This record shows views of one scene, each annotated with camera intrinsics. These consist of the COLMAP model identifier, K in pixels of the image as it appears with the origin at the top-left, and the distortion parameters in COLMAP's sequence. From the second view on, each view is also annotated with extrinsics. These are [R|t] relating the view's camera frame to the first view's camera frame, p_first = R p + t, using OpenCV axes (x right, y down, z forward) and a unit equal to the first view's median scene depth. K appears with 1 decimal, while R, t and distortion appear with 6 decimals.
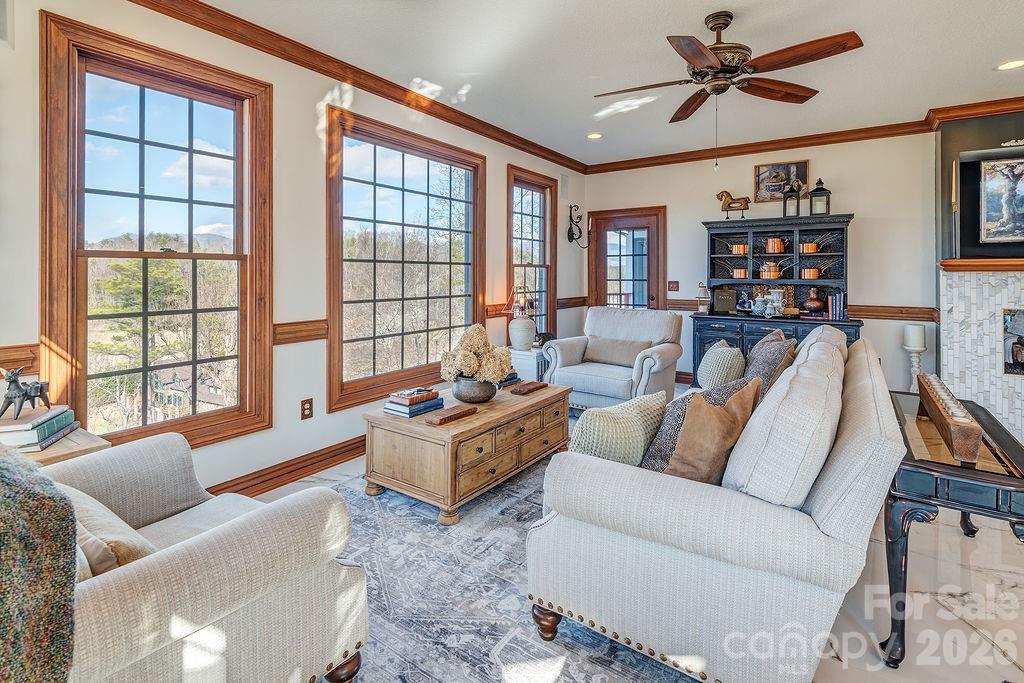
lens RADIAL K [[483.9, 0, 524.0], [0, 483.9, 279.4], [0, 0, 1]] dist [-0.000101, -0.000437]
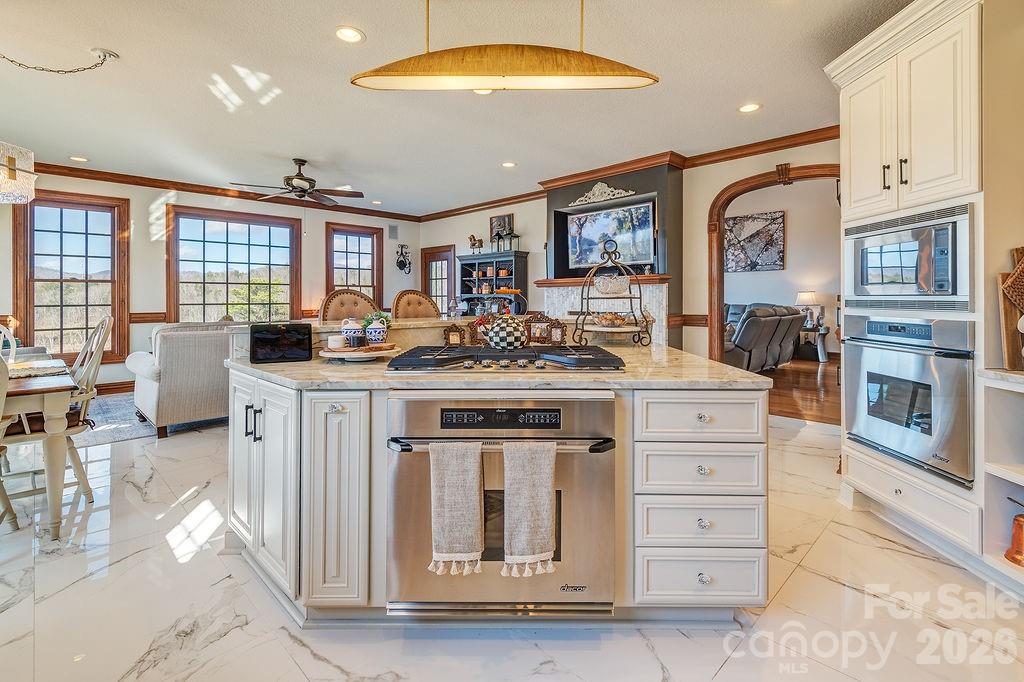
lens RADIAL K [[472.3, 0, 518.4], [0, 472.3, 306.1], [0, 0, 1]] dist [0.023137, -0.013509]
pose [[0.982175, 0.000333, -0.187971, 1.097947], [0.000062, 0.999998, 0.002094, 0.041639], [0.187971, -0.002069, 0.982172, -0.513806]]
